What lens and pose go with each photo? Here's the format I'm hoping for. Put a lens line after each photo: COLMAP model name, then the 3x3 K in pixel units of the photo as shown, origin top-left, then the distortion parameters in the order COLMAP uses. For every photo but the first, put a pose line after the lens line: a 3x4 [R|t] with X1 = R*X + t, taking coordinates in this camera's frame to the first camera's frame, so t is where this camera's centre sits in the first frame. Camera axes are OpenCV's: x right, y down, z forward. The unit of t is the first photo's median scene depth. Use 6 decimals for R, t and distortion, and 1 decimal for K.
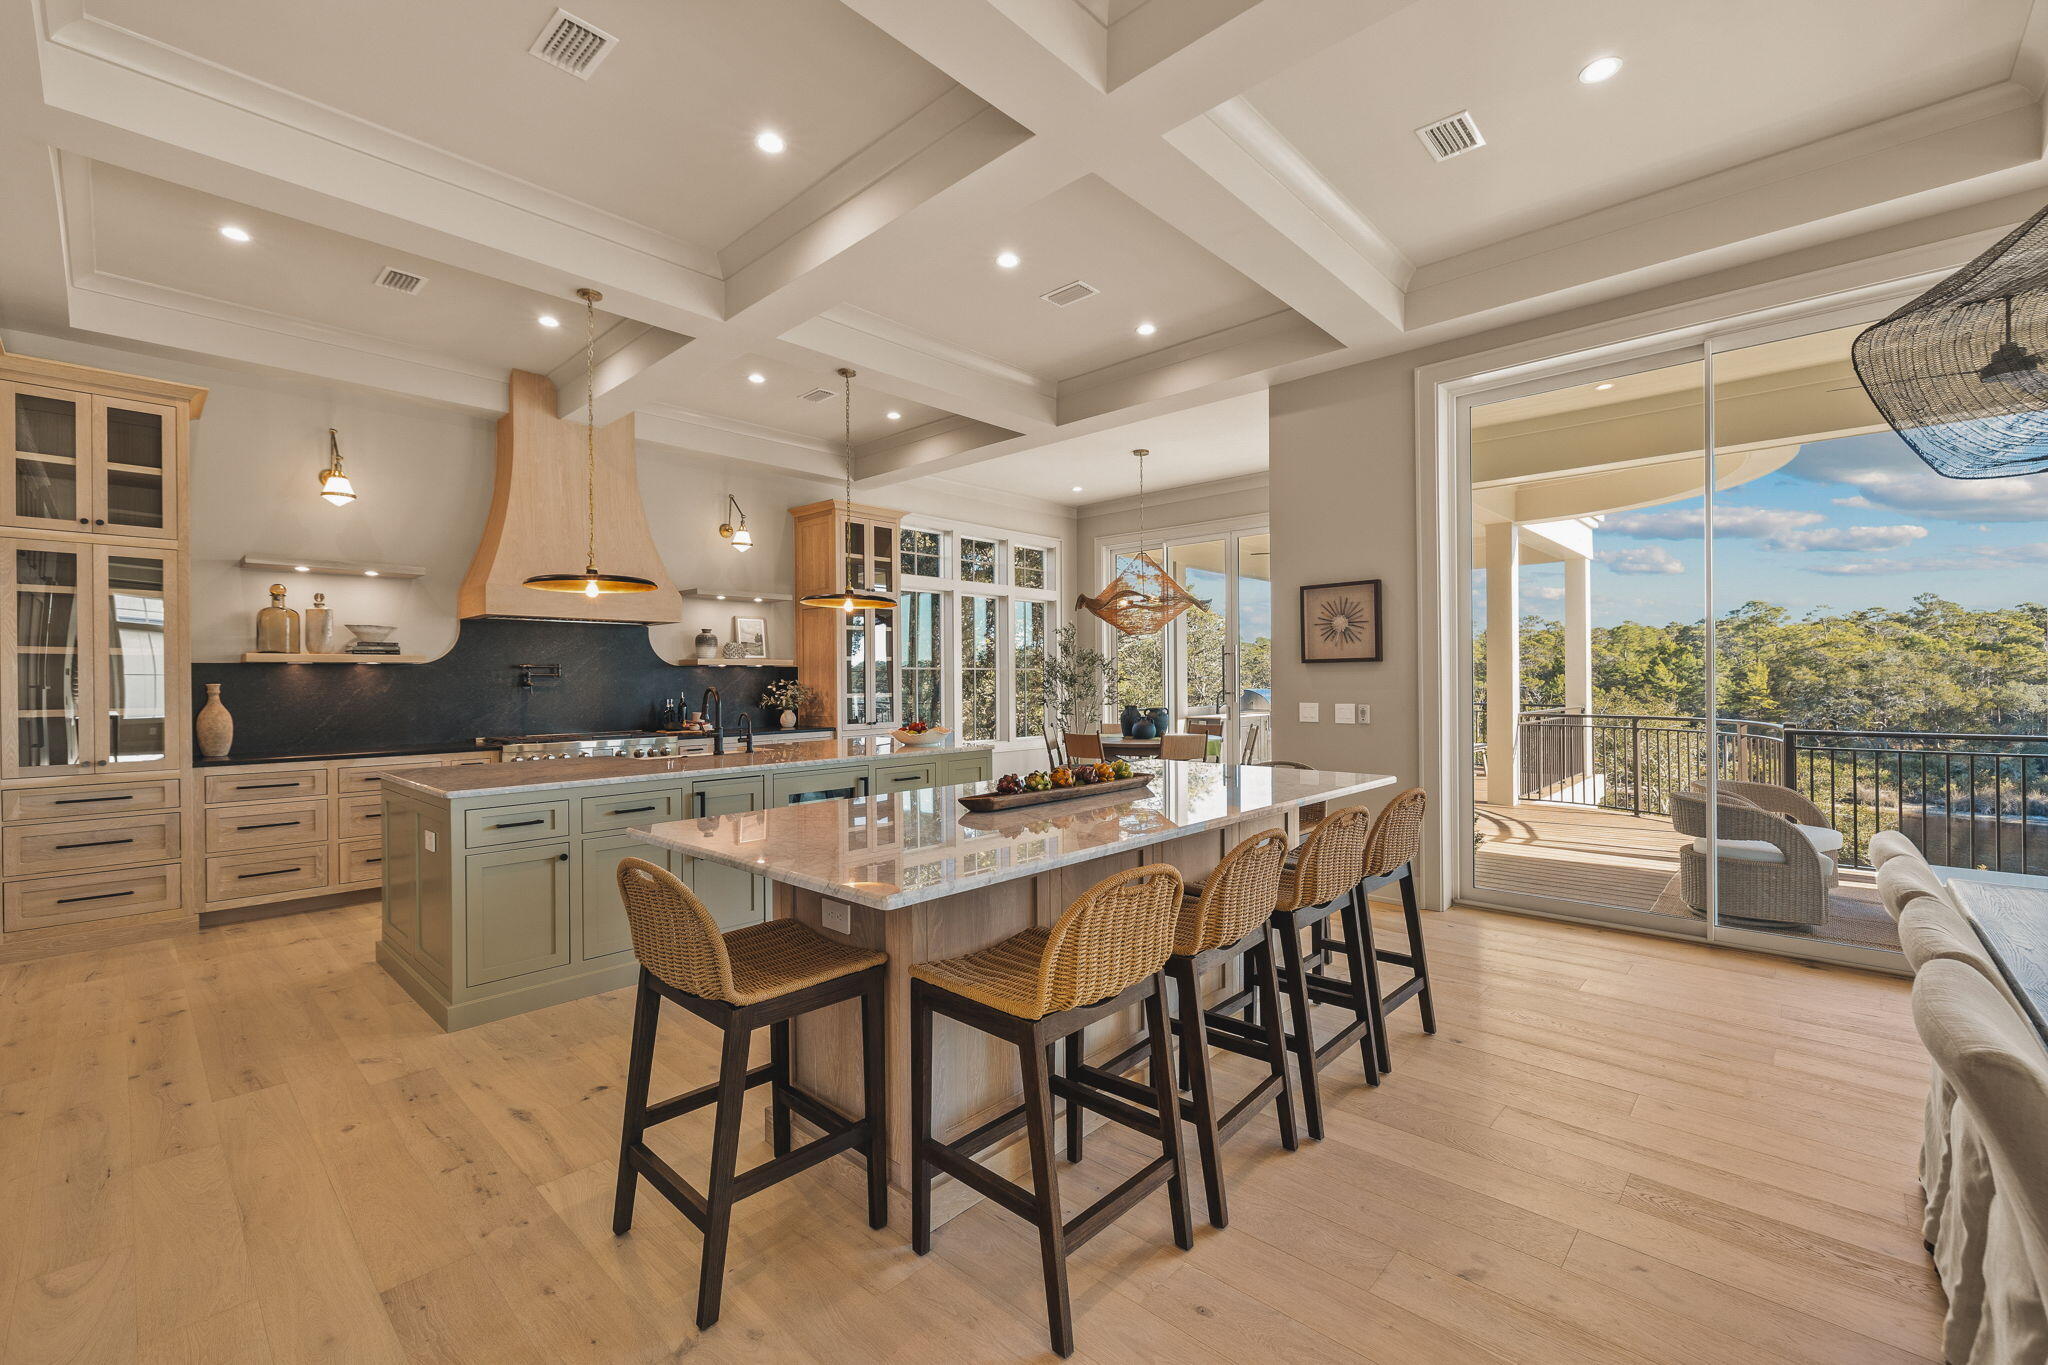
lens RADIAL K [[857.8, 0, 1021.9], [0, 857.8, 676.1], [0, 0, 1]] dist [0.005041, -0.000029]
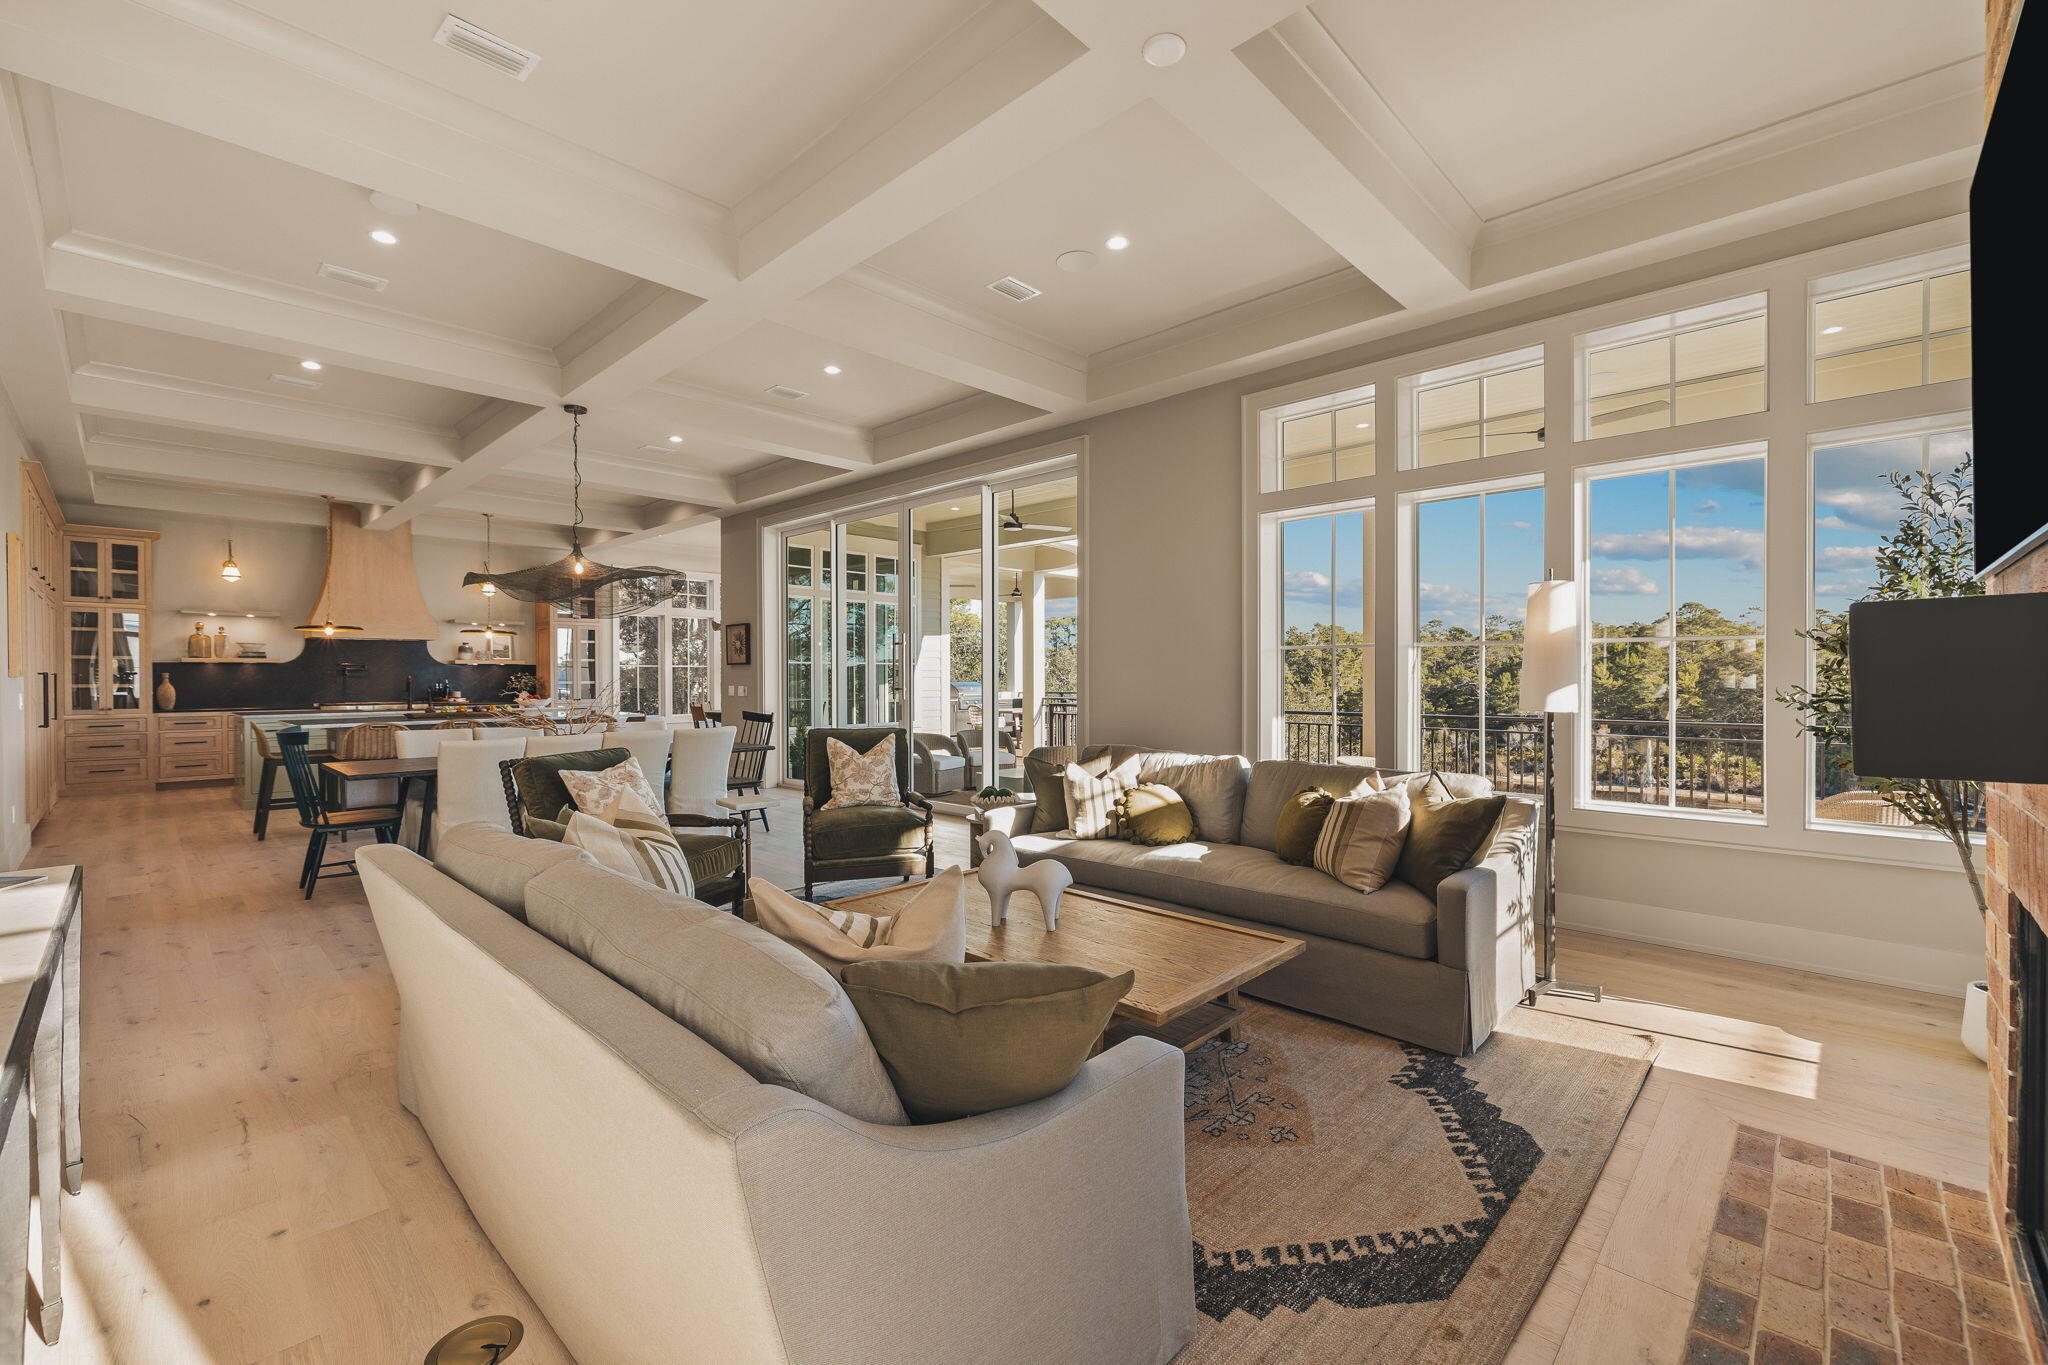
lens RADIAL K [[857.8, 0, 1016.8], [0, 857.8, 677.2], [0, 0, 1]] dist [0.005041, -0.000029]
pose [[0.999869, 0.004010, -0.015688, 0.992879], [-0.003928, 0.999978, 0.005271, 0.000074], [0.015709, -0.005209, 0.999863, -0.900636]]
